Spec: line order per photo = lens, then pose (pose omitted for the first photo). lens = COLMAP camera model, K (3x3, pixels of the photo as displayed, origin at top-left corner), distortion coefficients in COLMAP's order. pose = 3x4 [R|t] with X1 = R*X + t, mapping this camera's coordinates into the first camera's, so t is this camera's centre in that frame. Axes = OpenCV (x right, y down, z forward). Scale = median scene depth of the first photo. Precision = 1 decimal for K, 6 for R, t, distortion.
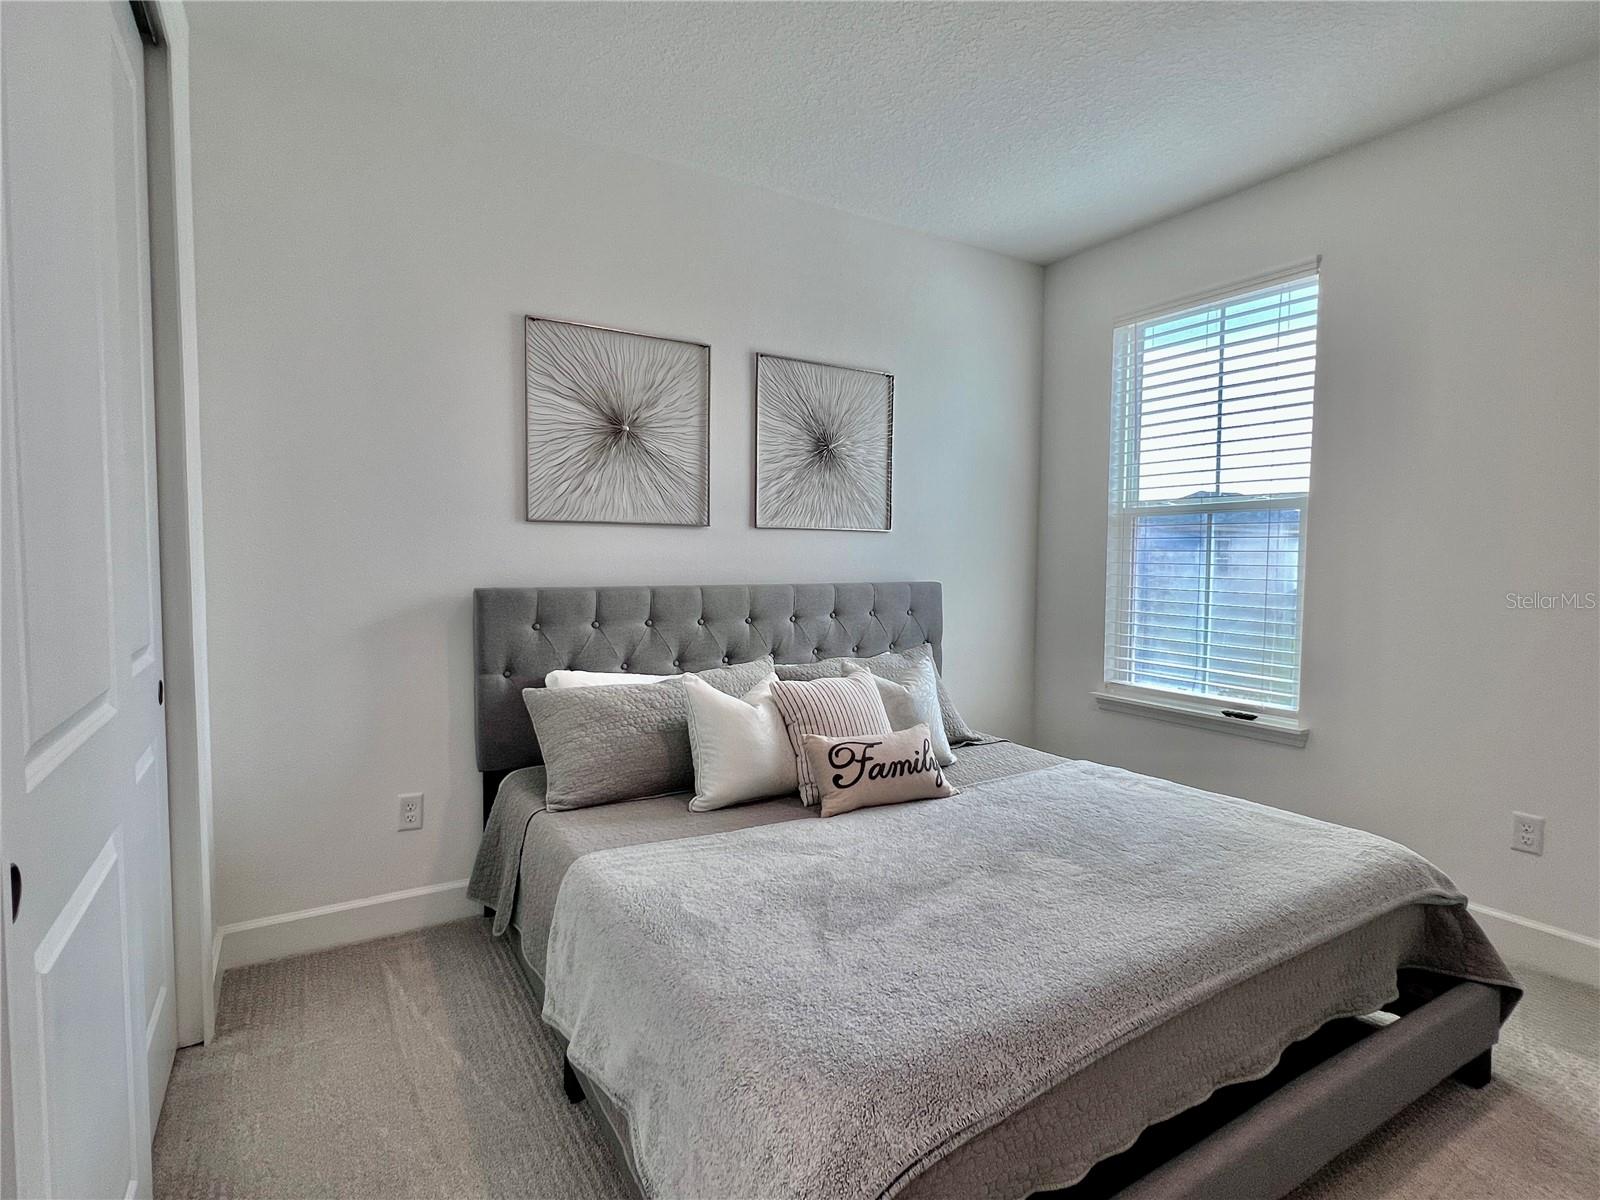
lens RADIAL K [[800.0, 0, 795.7], [0, 800.0, 597.0], [0, 0, 1]] dist [-0.000529, 0.001153]
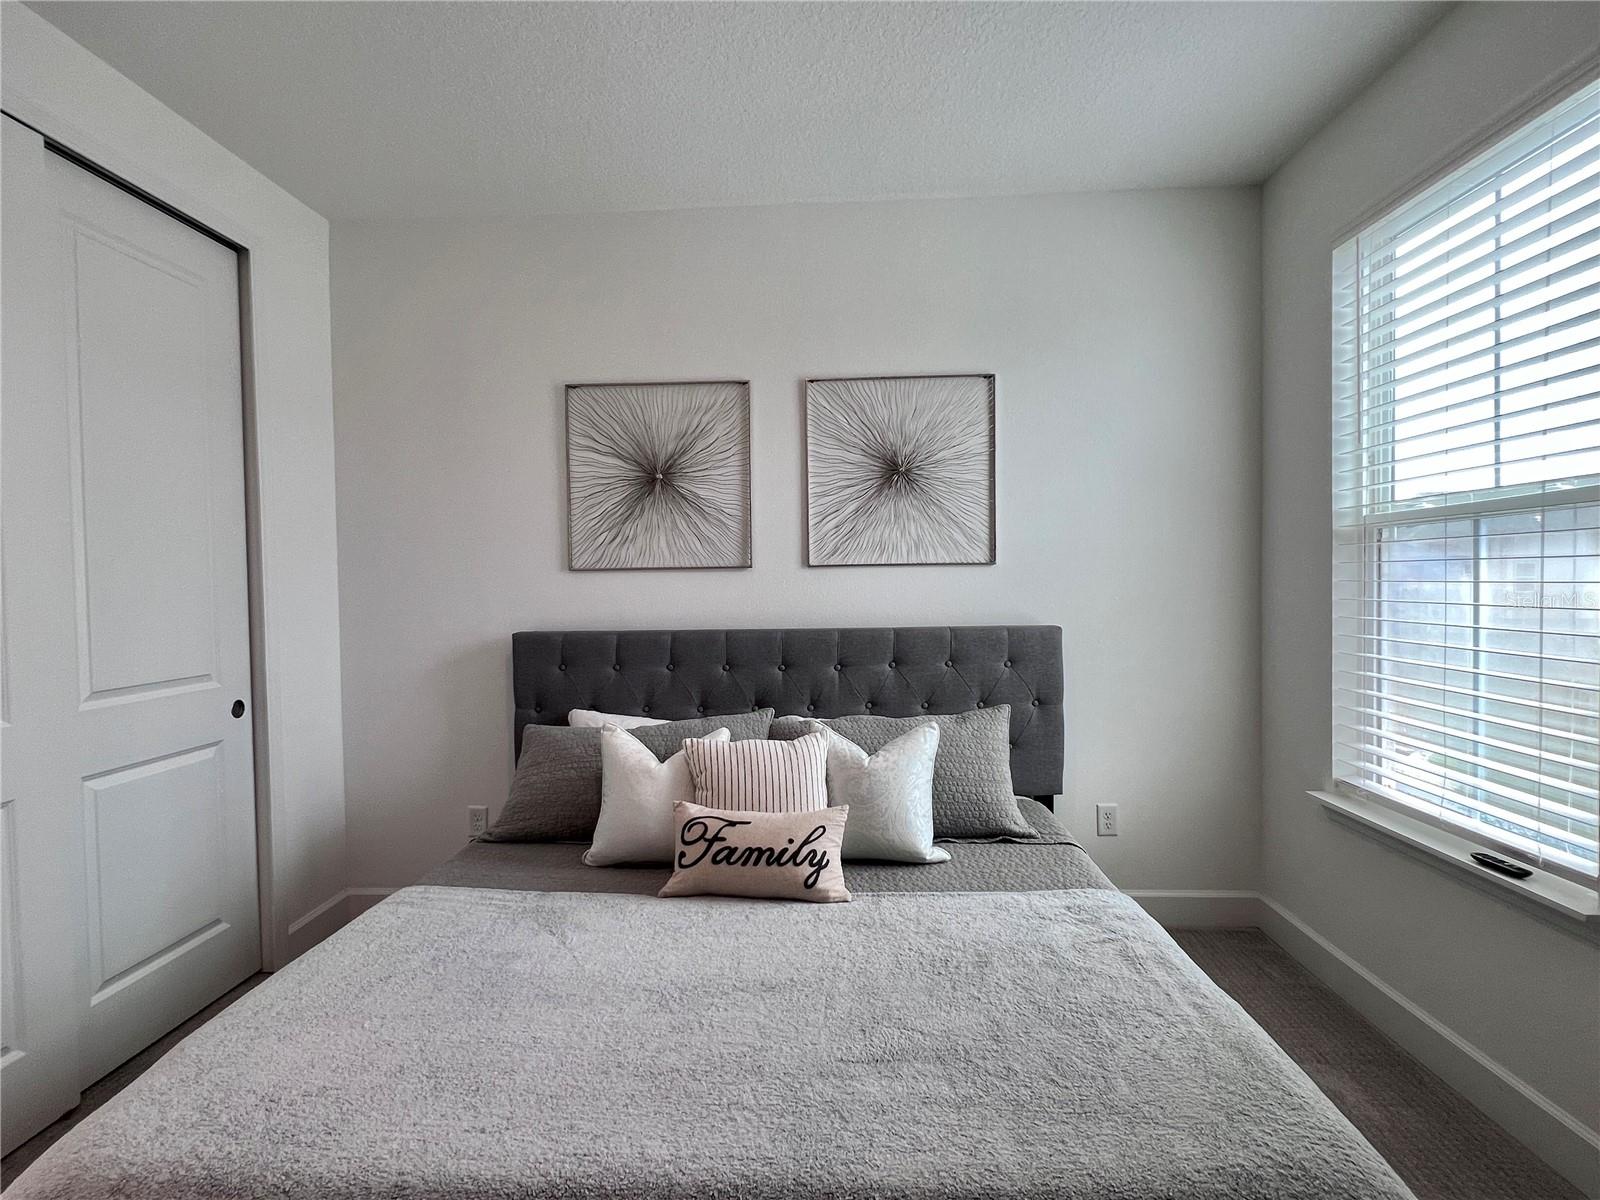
lens RADIAL K [[800.0, 0, 791.9], [0, 800.0, 599.9], [0, 0, 1]] dist [-0.000529, 0.001153]
pose [[0.824017, -0.007128, -0.566521, 0.485141], [-0.008574, 0.999649, -0.025049, -0.026898], [0.566501, 0.025499, 0.823667, 0.242154]]
